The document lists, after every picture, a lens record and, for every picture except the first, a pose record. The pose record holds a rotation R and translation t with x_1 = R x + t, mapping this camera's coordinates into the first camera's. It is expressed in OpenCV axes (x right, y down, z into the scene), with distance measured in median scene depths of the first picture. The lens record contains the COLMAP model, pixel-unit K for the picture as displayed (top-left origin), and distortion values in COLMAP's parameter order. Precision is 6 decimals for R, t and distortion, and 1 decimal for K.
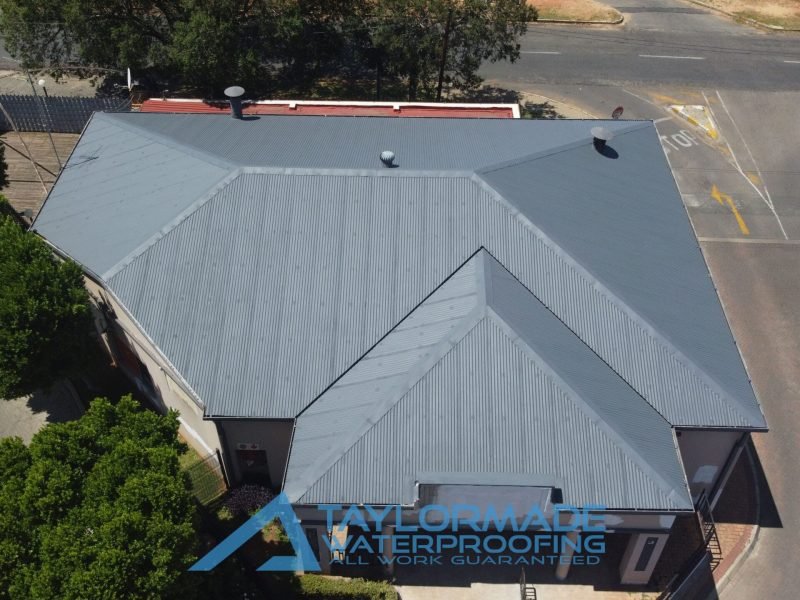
lens RADIAL K [[820.8, 0, 400.0], [0, 820.8, 300.0], [0, 0, 1]] dist [-0.010426, 0.008571]
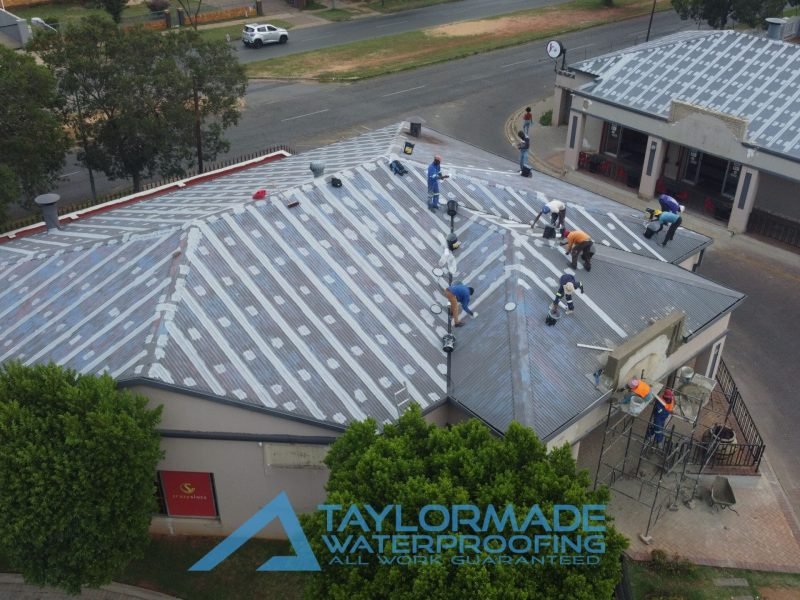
lens RADIAL K [[820.8, 0, 400.0], [0, 820.8, 300.0], [0, 0, 1]] dist [-0.010426, 0.008571]
pose [[0.722635, -0.364476, 0.587330, -0.434056], [0.472697, 0.880523, -0.035172, 0.030918], [-0.504338, 0.303045, 0.808583, 0.155025]]
